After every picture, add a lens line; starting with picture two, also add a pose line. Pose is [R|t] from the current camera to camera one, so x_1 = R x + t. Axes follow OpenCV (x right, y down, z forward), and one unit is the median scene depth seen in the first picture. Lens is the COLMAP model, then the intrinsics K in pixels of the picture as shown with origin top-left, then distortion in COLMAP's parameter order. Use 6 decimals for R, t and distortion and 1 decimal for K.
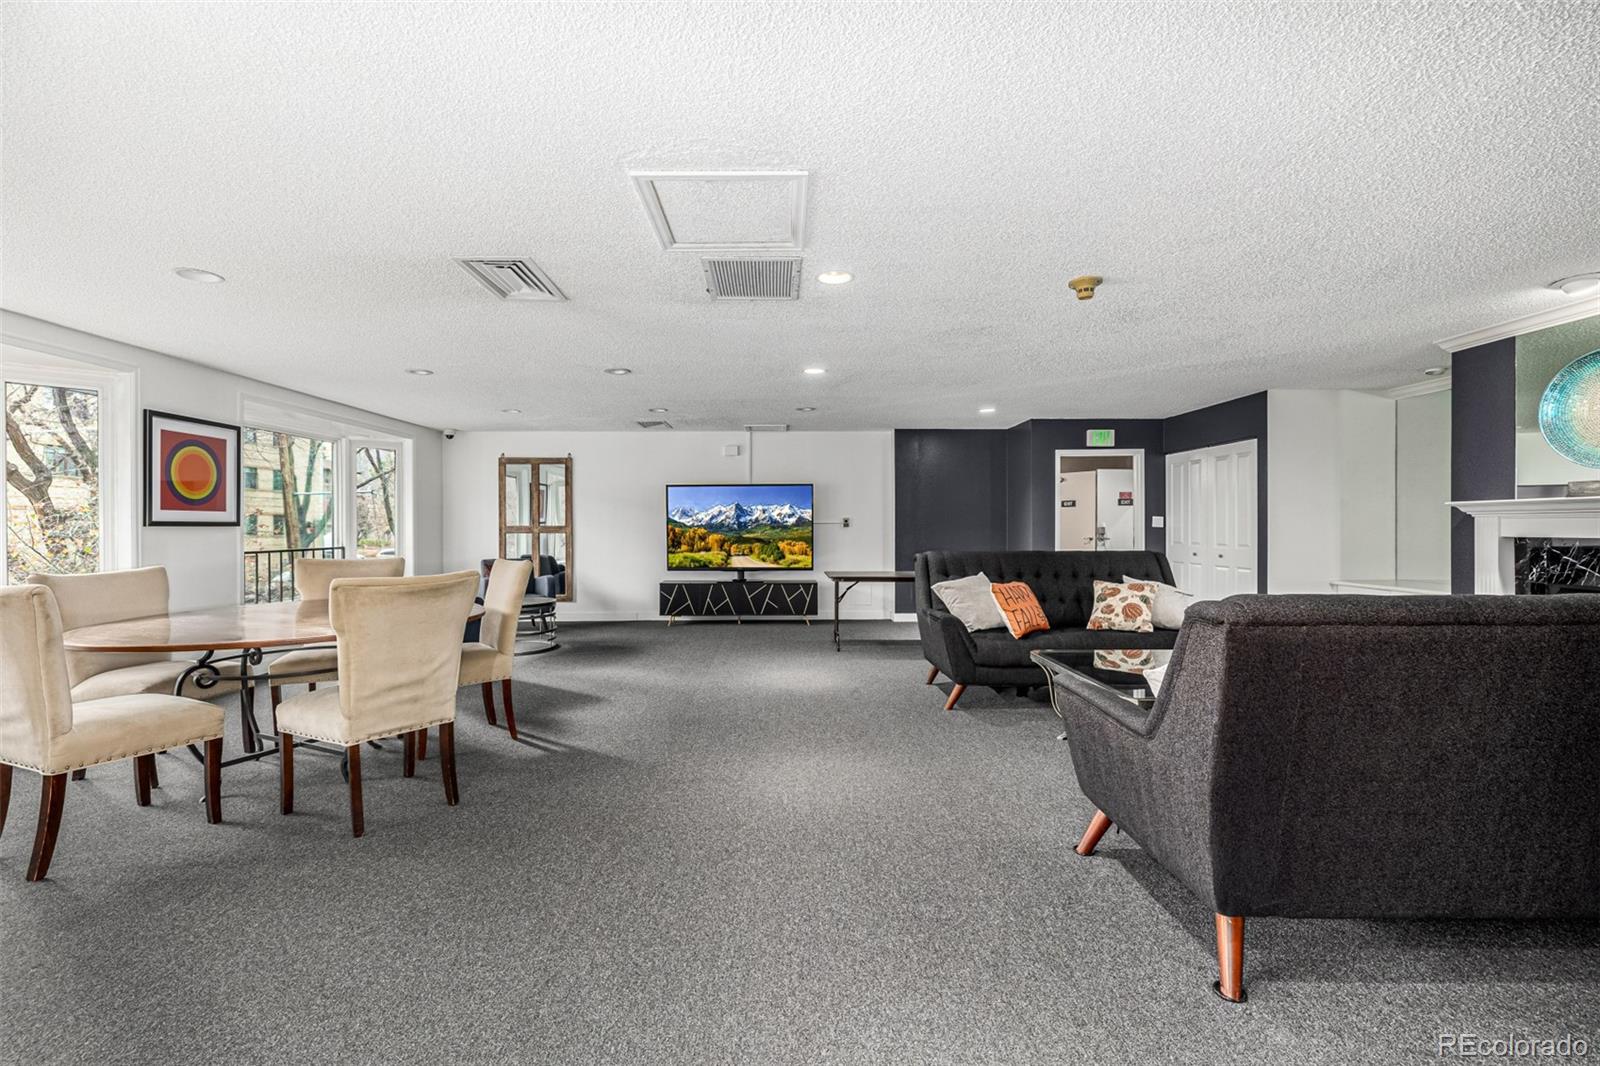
lens RADIAL K [[670.9, 0, 801.4], [0, 670.9, 527.2], [0, 0, 1]] dist [-0.000417, -0.000227]
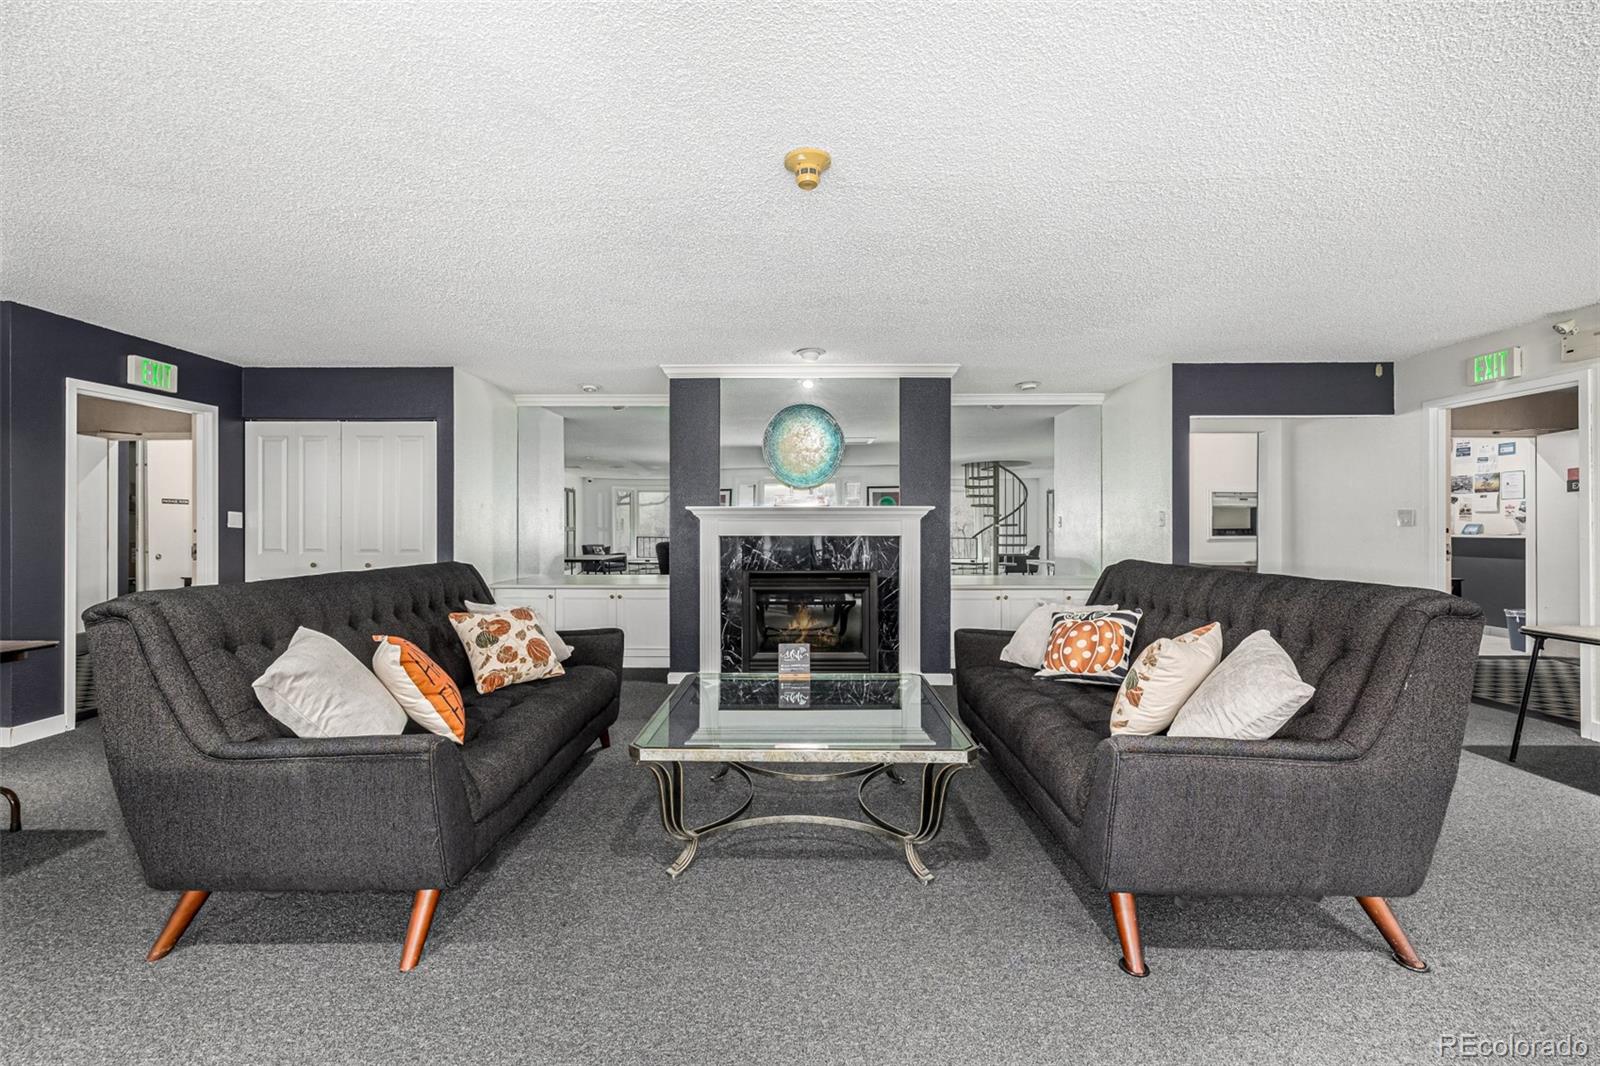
lens RADIAL K [[670.9, 0, 786.1], [0, 670.9, 526.1], [0, 0, 1]] dist [-0.000417, -0.000227]
pose [[0.051876, 0.005526, 0.998638, -0.130454], [0.000593, 0.999984, -0.005564, 0.002360], [-0.998653, 0.000881, 0.051872, 0.531414]]
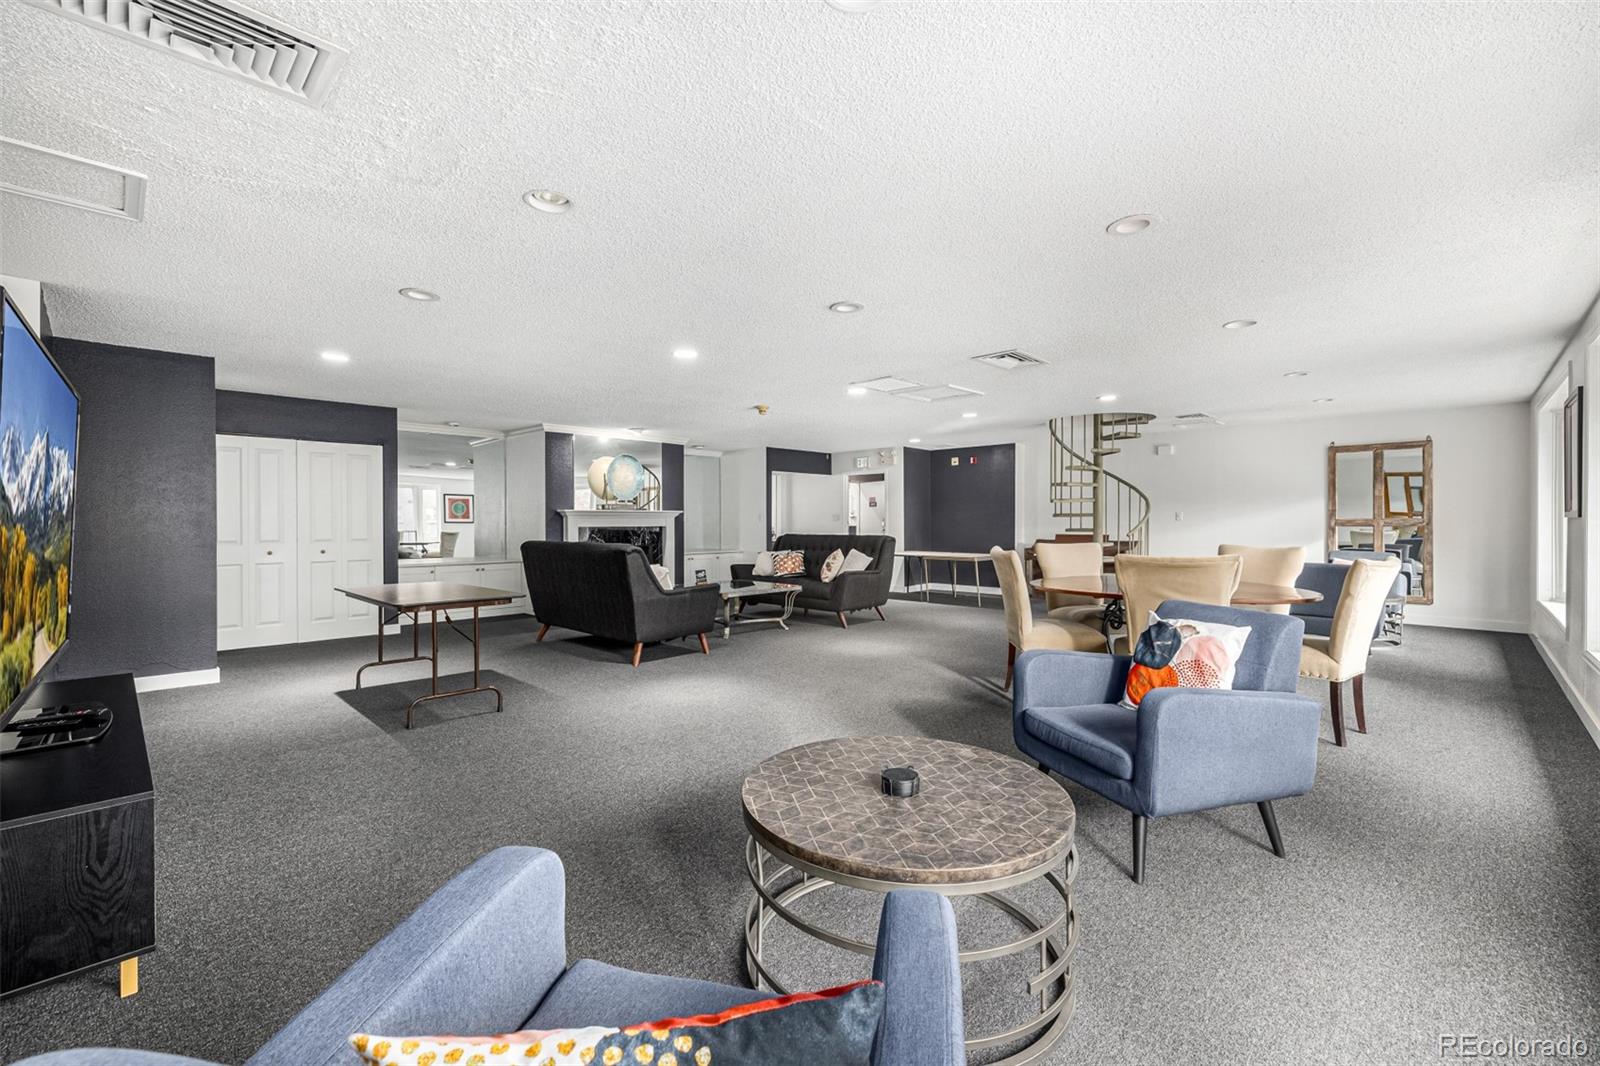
lens RADIAL K [[670.9, 0, 806.7], [0, 670.9, 527.6], [0, 0, 1]] dist [-0.000417, -0.000227]
pose [[-0.704983, 0.001472, 0.709223, -0.650395], [0.008763, 0.999940, 0.006635, 0.004506], [-0.709170, 0.010893, -0.704953, 1.314262]]
